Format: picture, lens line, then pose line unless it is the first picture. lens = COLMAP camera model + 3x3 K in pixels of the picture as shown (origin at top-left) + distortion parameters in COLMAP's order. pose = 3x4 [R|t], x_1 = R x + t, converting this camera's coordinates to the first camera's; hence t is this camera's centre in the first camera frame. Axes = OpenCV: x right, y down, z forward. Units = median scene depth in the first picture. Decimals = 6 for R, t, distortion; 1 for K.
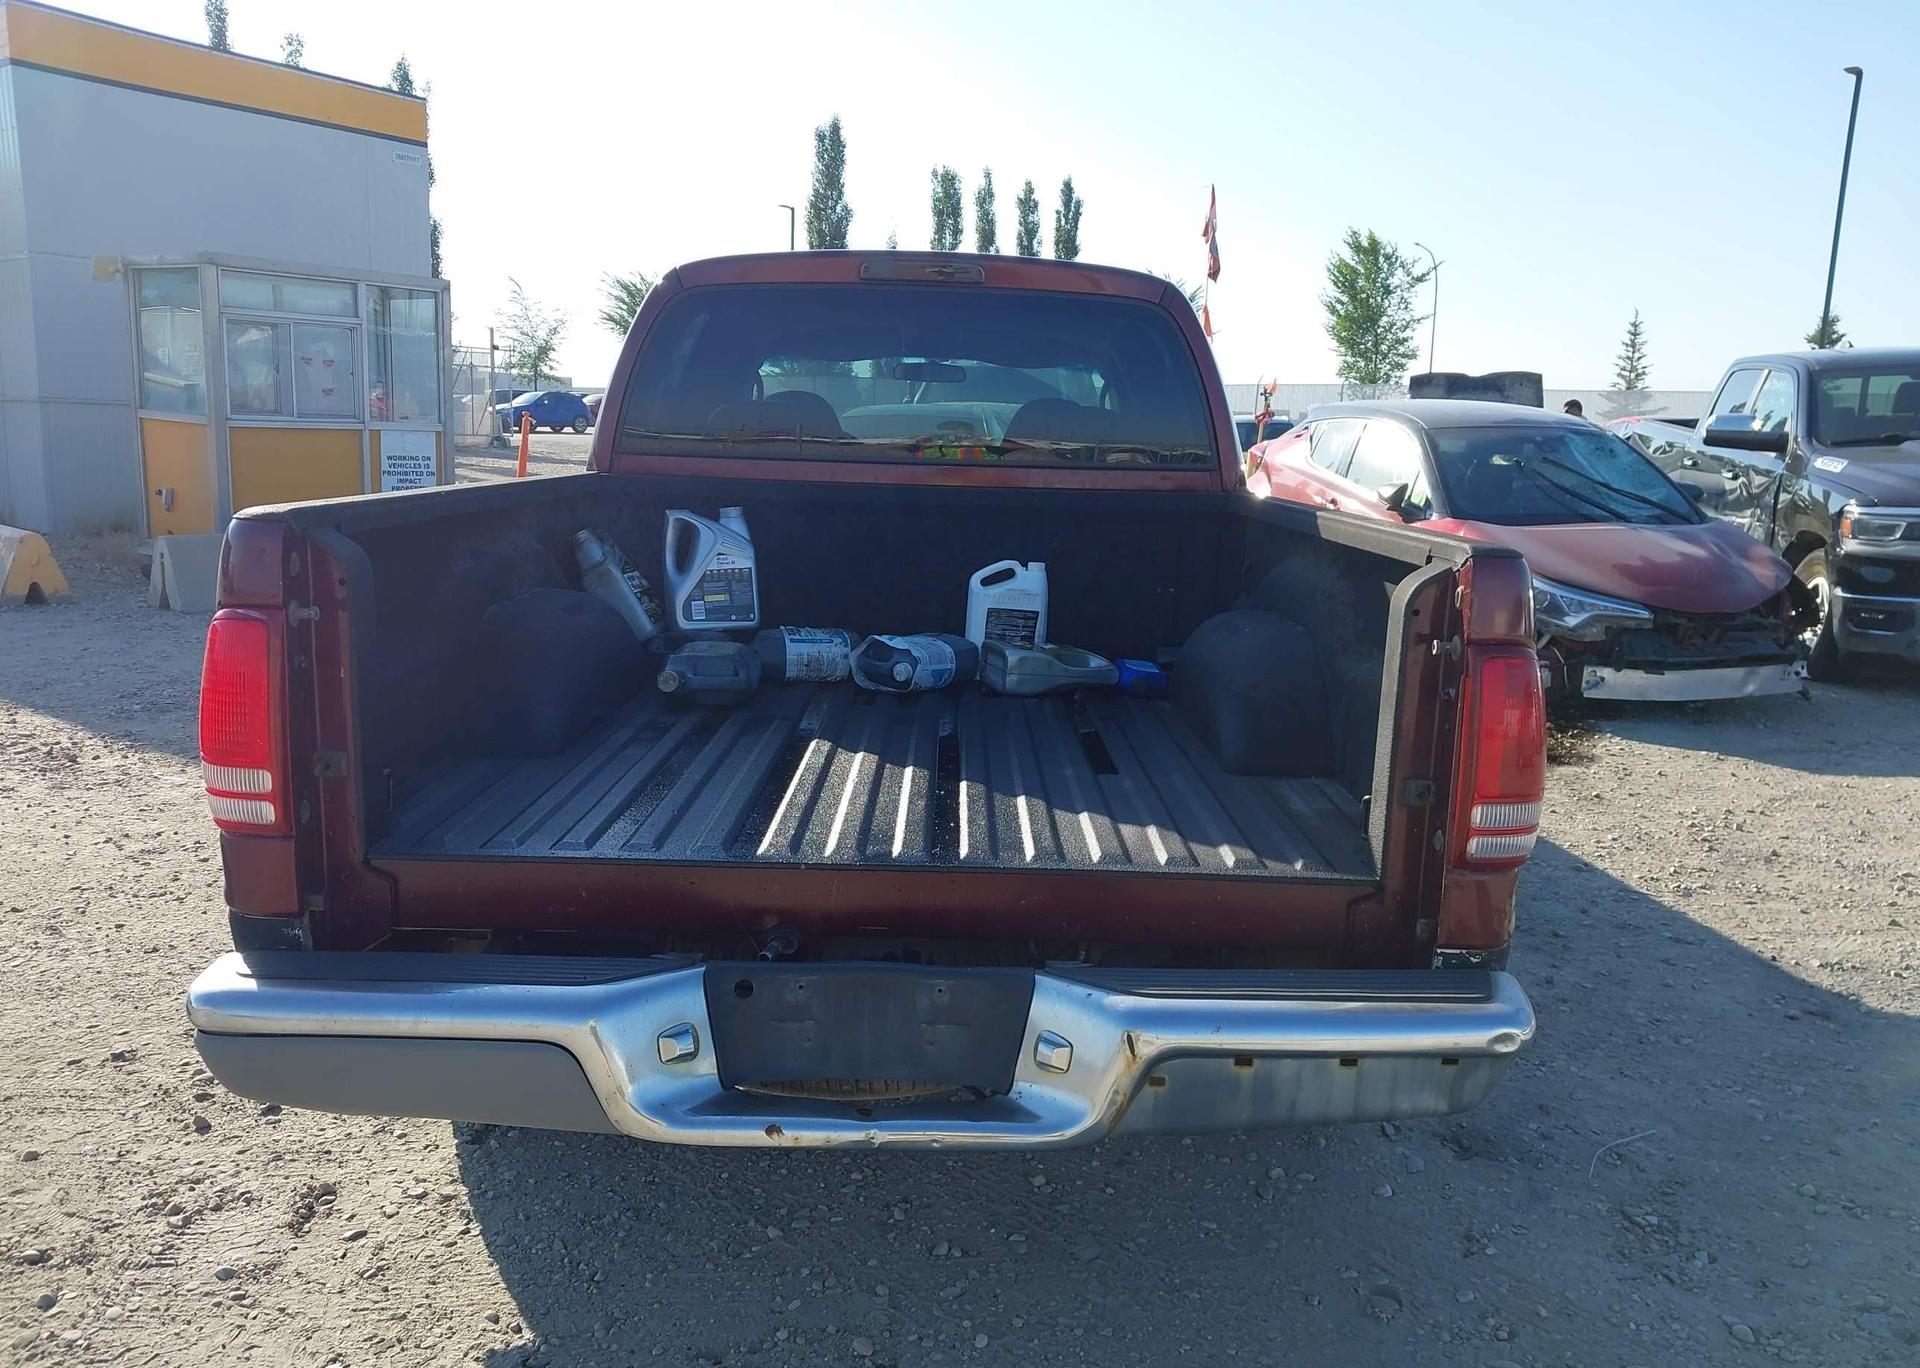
lens RADIAL K [[1483.3, 0, 963.1], [0, 1483.3, 691.6], [0, 0, 1]] dist [0.006026, -0.004056]
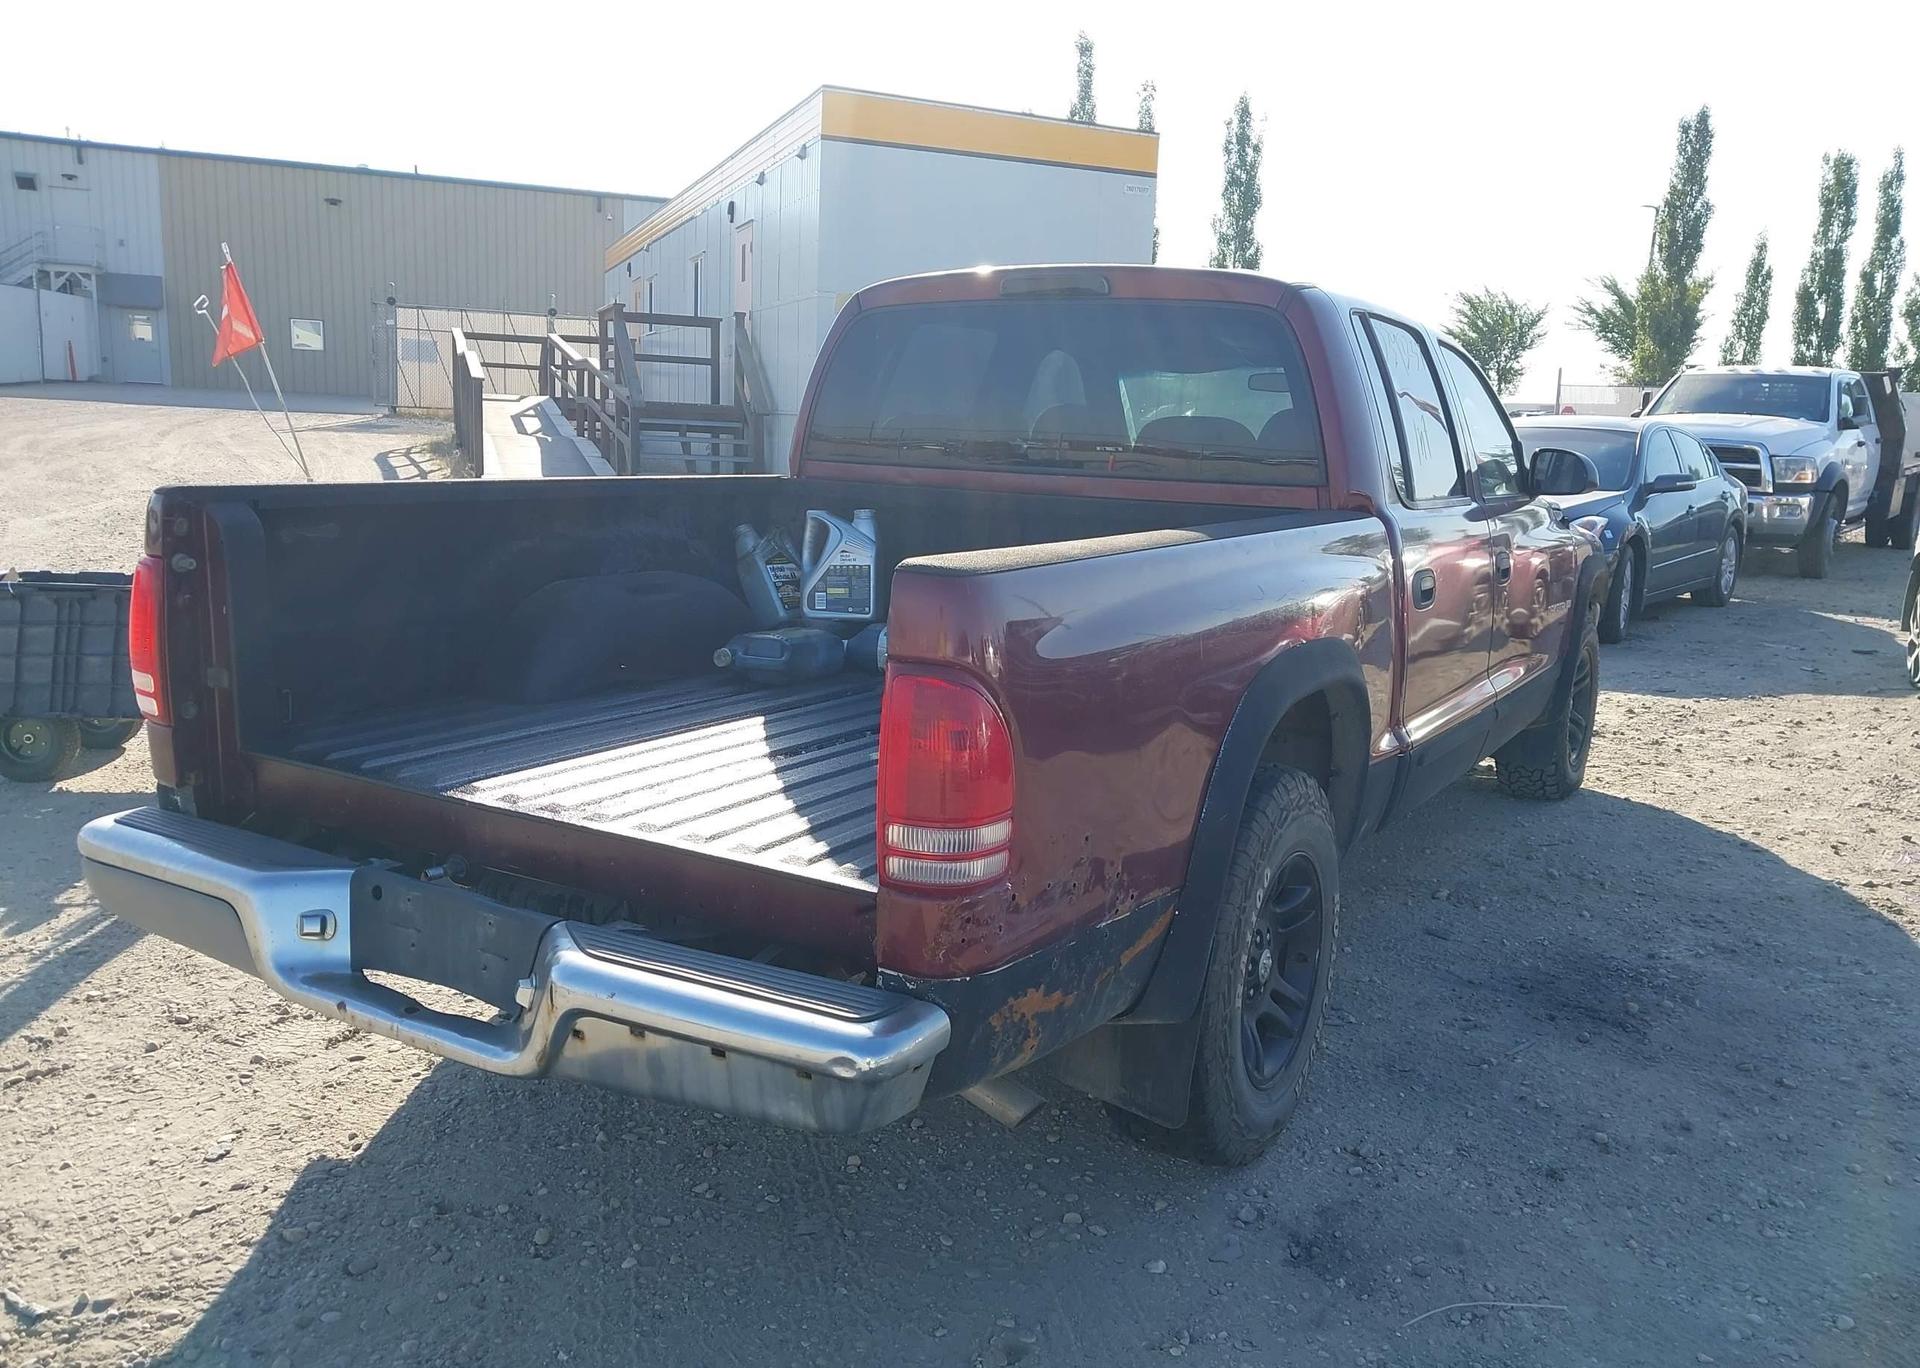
lens RADIAL K [[1474.2, 0, 960.0], [0, 1474.2, 684.0], [0, 0, 1]] dist [0.035701, -0.061950]
pose [[0.859908, 0.092738, -0.501955, 0.047272], [-0.099946, 0.994913, 0.012594, -0.001739], [0.500569, 0.039338, 0.864802, 0.010204]]
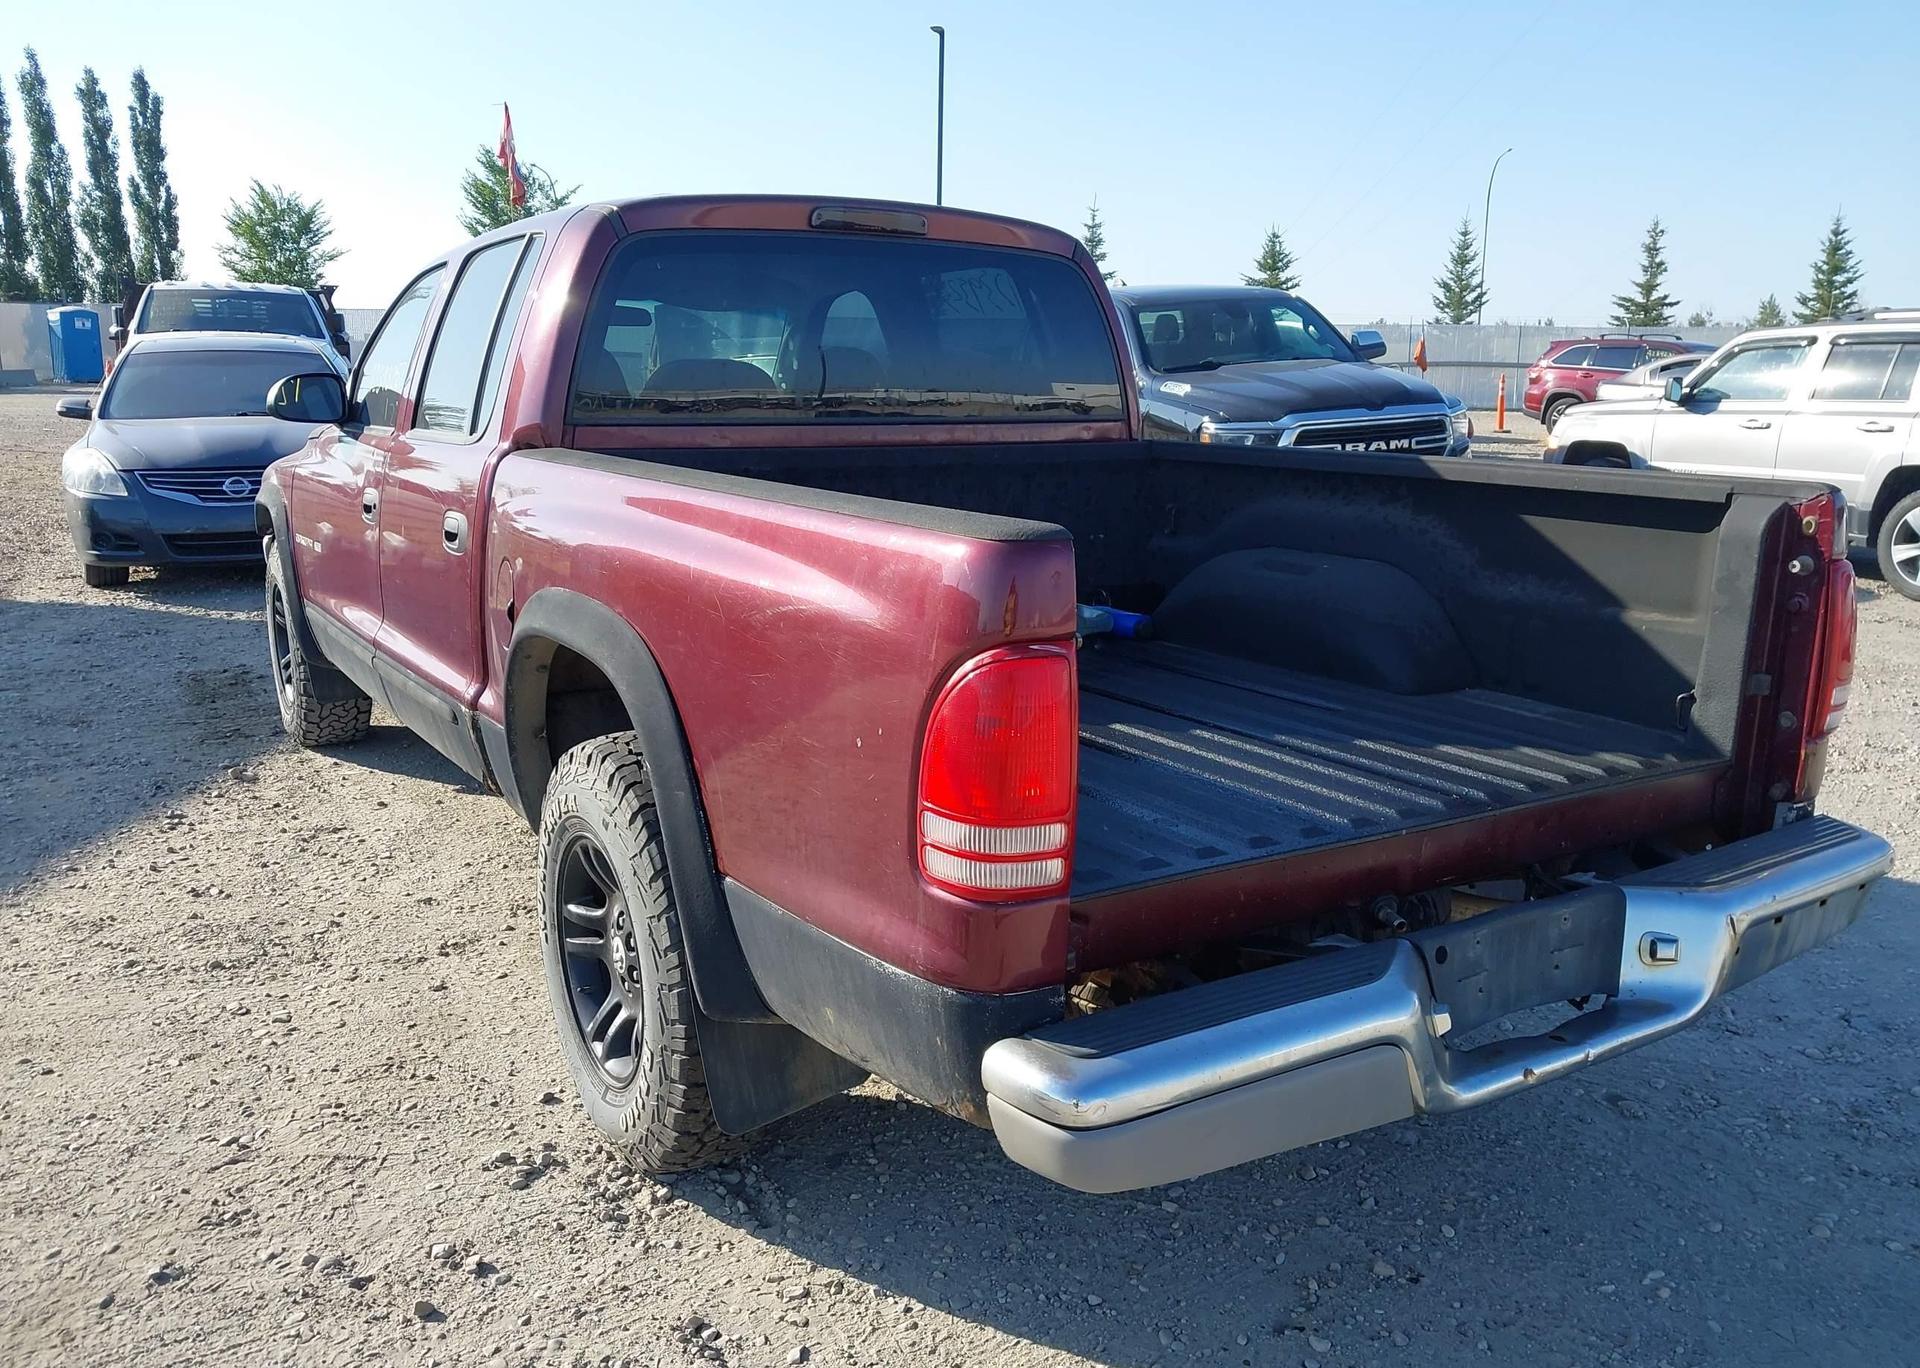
lens RADIAL K [[1507.5, 0, 860.4], [0, 1507.5, 685.1], [0, 0, 1]] dist [0.038880, -0.047726]
pose [[0.857997, -0.126159, 0.497921, -0.056013], [0.105426, 0.991983, 0.069674, -0.005642], [-0.502719, -0.007286, 0.864419, 0.016310]]
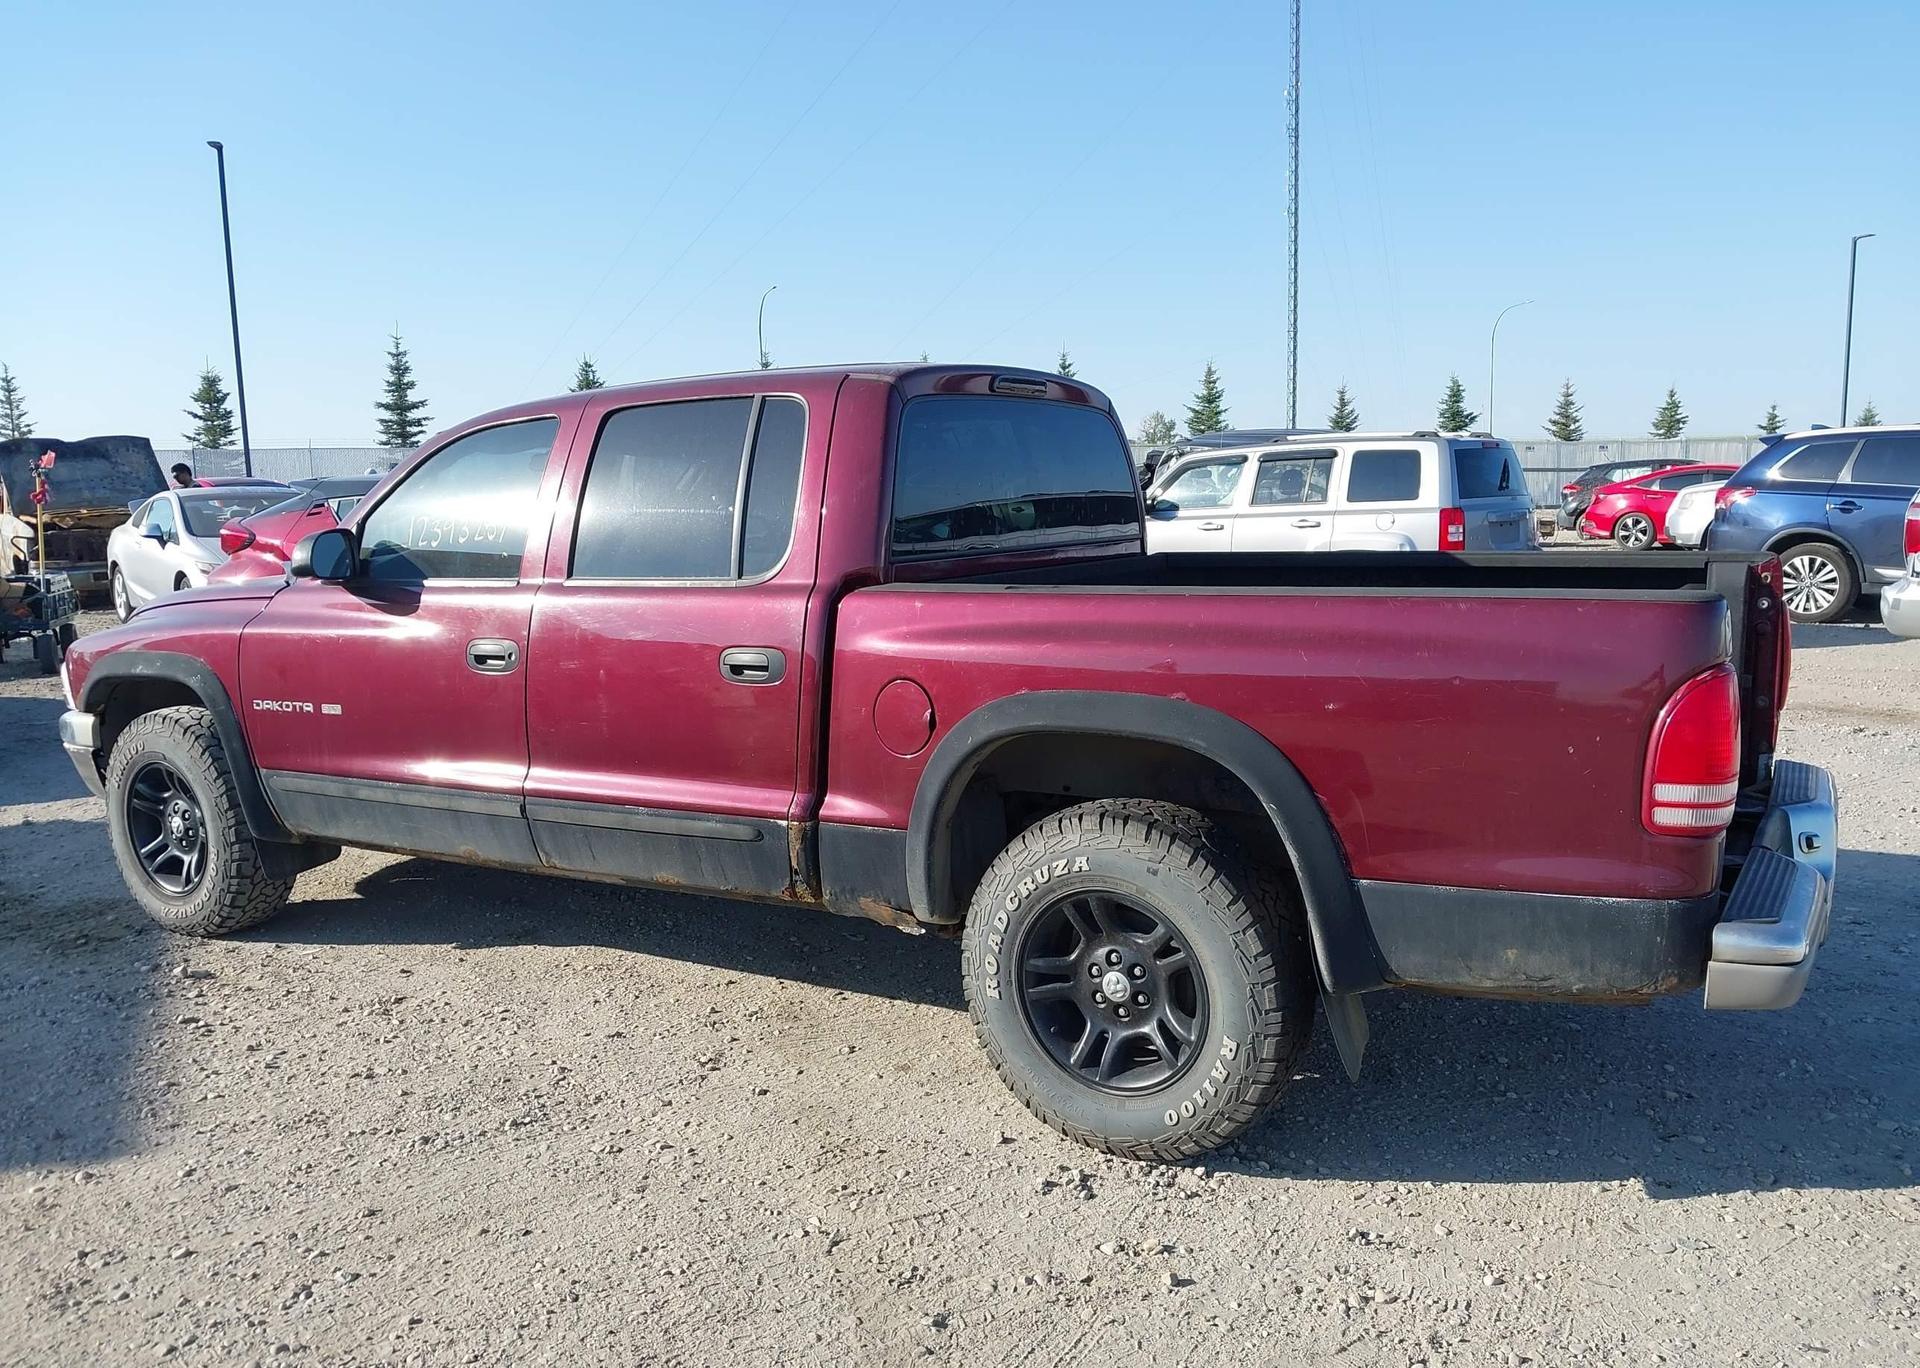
lens RADIAL K [[1505.1, 0, 954.4], [0, 1505.1, 679.9], [0, 0, 1]] dist [0.050044, -0.067404]
pose [[0.534403, -0.147546, 0.832252, -0.111371], [0.186783, 0.980918, 0.053966, -0.013595], [-0.824334, 0.126611, 0.551764, 0.044559]]
